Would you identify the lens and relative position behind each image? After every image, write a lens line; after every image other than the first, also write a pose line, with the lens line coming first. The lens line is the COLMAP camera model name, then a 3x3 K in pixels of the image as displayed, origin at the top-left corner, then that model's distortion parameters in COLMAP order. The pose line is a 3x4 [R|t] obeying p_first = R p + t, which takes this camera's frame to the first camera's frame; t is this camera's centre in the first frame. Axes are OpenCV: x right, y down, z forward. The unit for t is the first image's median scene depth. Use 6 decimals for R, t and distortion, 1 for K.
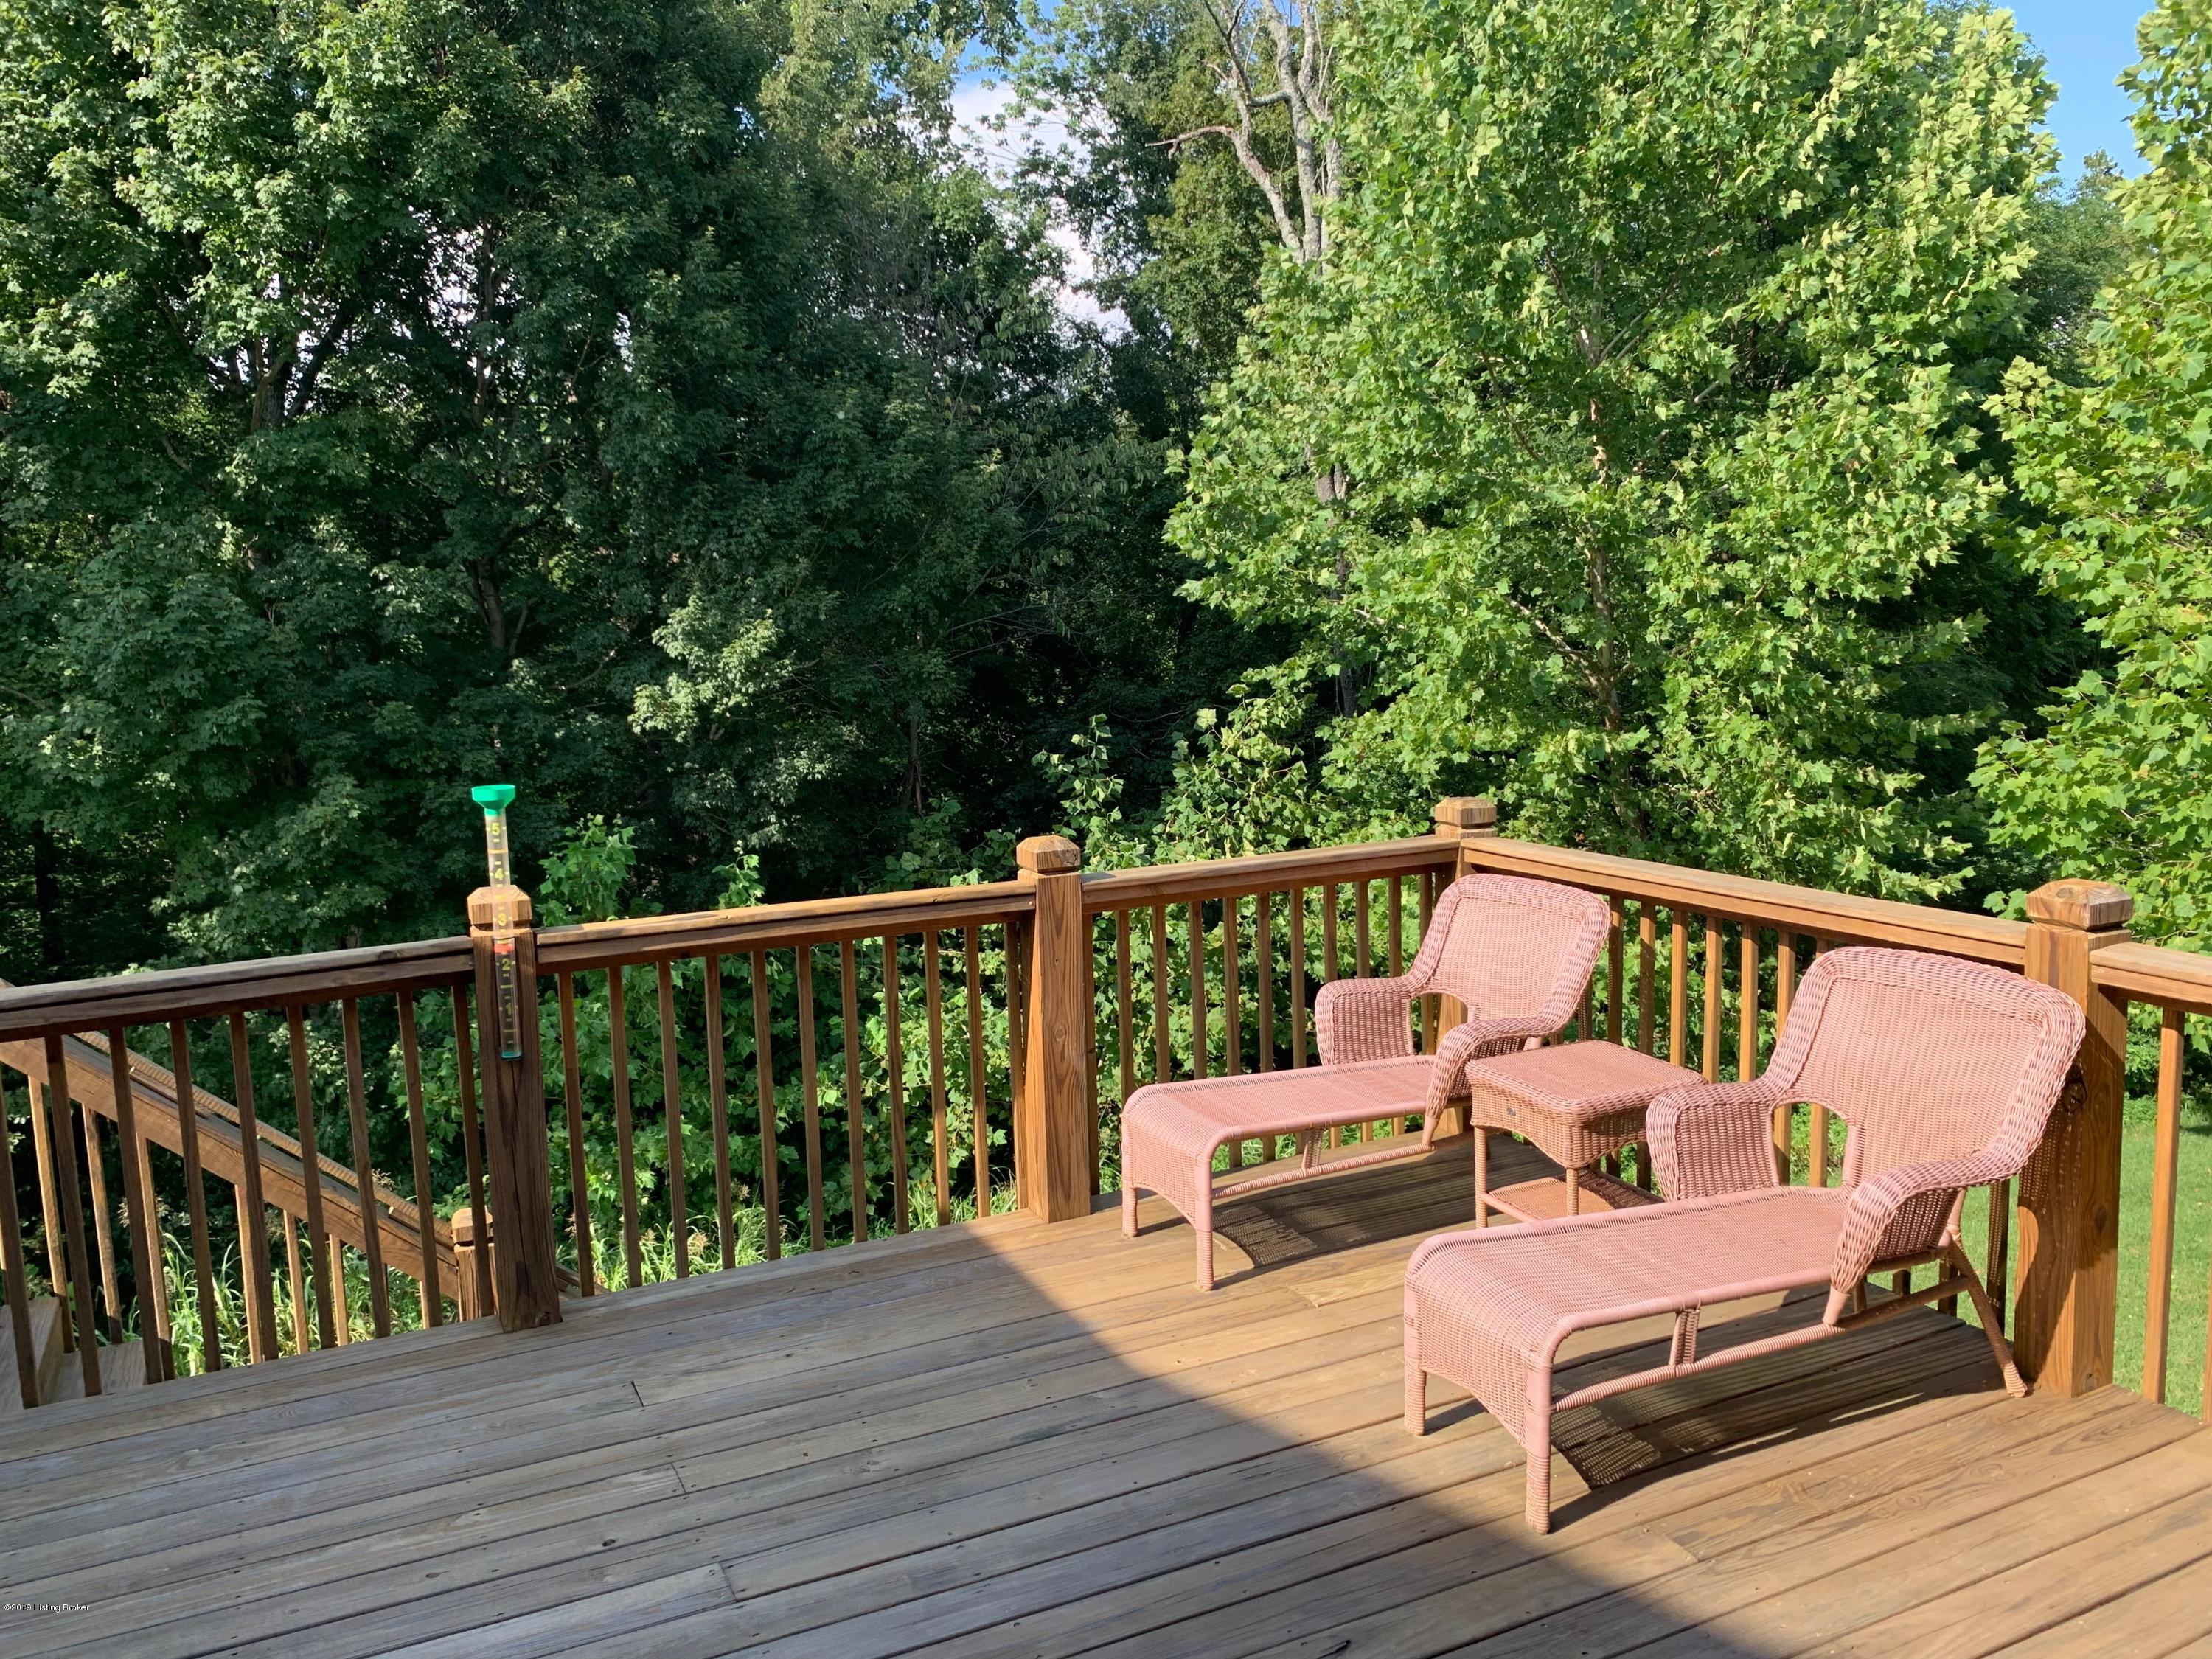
lens RADIAL K [[1706.9, 0, 1091.0], [0, 1706.9, 828.6], [0, 0, 1]] dist [0.050645, -0.058733]
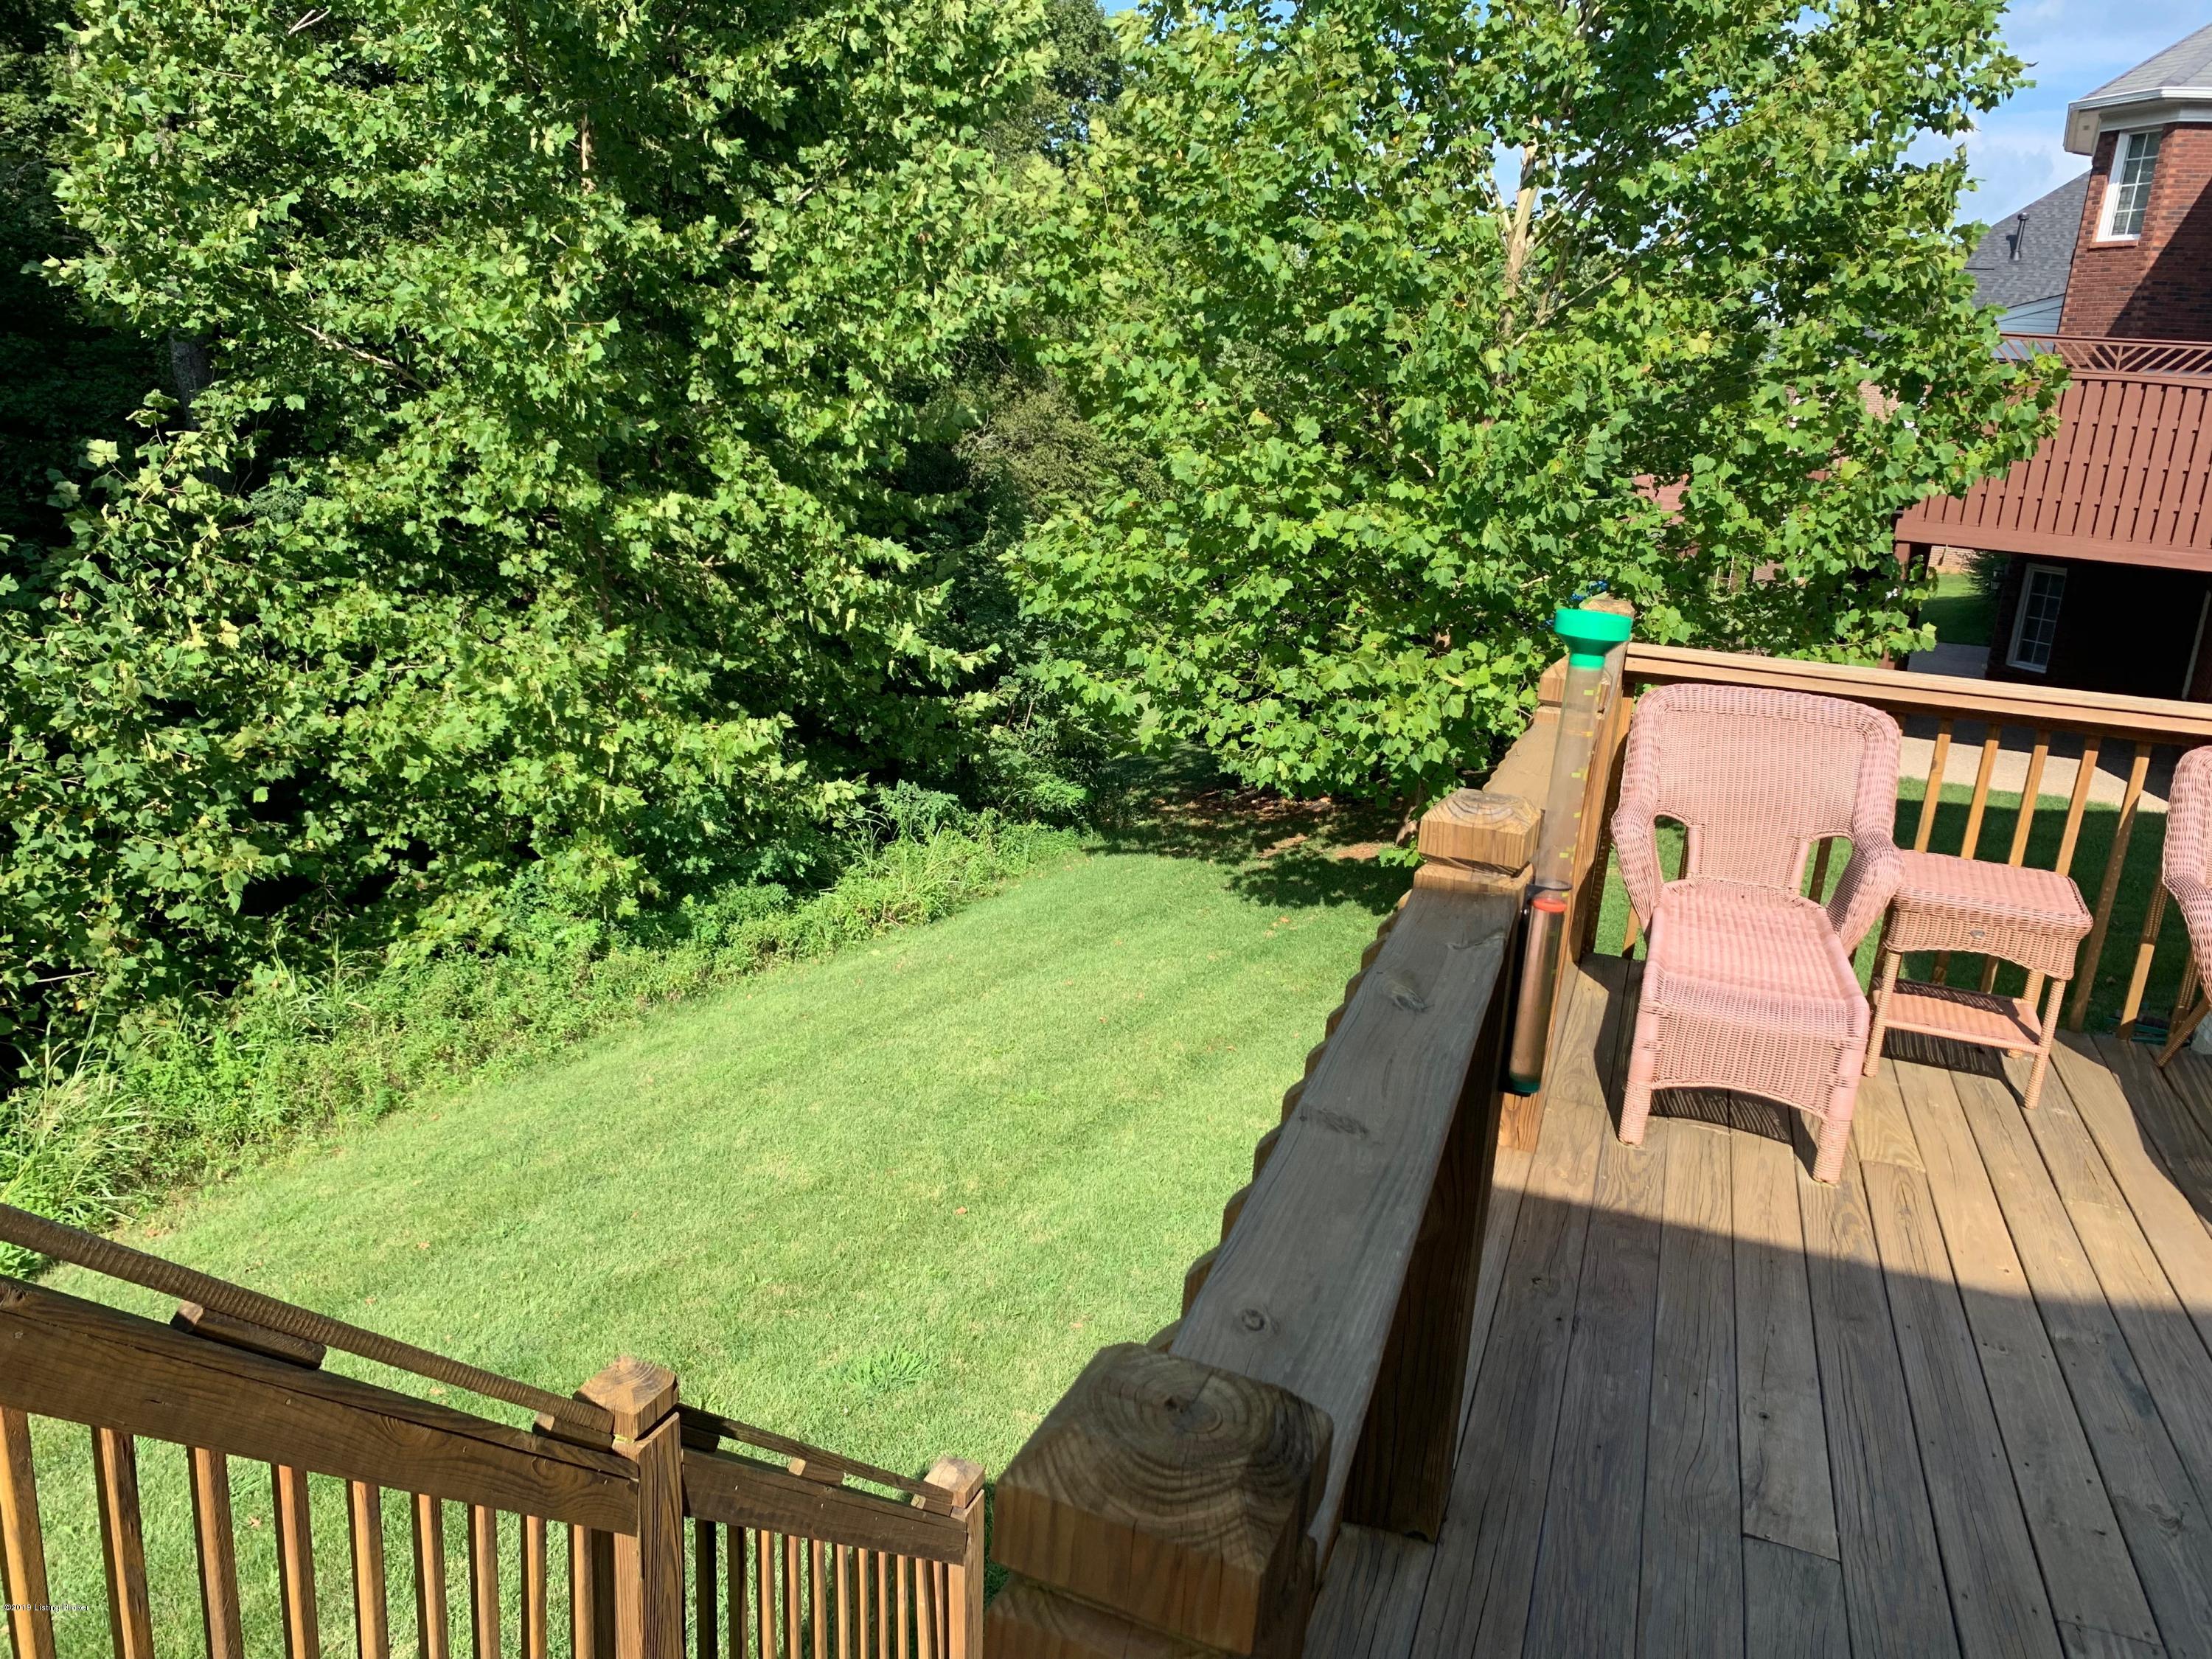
lens RADIAL K [[1706.9, 0, 1091.0], [0, 1706.9, 828.6], [0, 0, 1]] dist [0.050645, -0.058733]
pose [[0.701787, -0.096469, 0.705824, -0.182600], [-0.000025, 0.990786, 0.135440, -0.004500], [-0.712386, -0.095068, 0.695318, 0.161321]]
